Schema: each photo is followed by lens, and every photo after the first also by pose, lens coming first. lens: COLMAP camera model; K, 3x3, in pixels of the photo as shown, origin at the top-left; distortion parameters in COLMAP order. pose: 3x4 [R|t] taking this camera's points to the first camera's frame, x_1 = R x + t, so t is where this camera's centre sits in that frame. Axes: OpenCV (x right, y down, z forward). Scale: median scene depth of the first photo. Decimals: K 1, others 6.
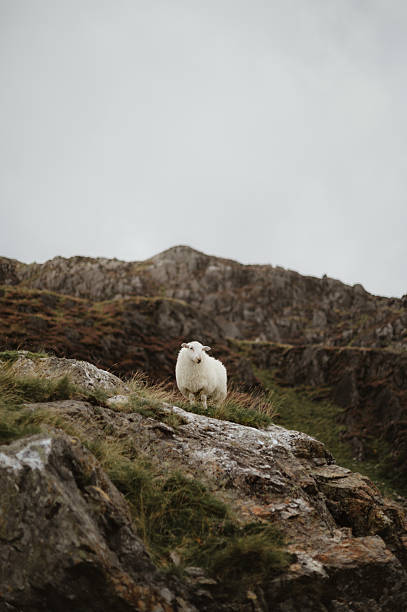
lens RADIAL K [[883.5, 0, 203.5], [0, 883.5, 306.0], [0, 0, 1]] dist [0.018355, 0.030262]
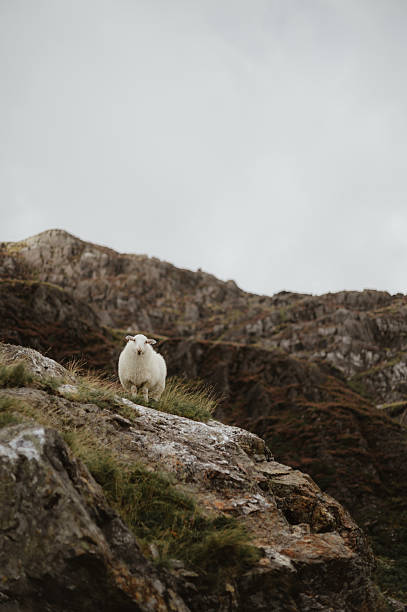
lens RADIAL K [[883.5, 0, 203.5], [0, 883.5, 306.0], [0, 0, 1]] dist [0.018355, 0.030262]
pose [[0.987965, 0.059536, 0.142763, -0.107141], [-0.061138, 0.998106, 0.006858, -0.004276], [-0.142084, -0.015504, 0.989733, -0.007109]]
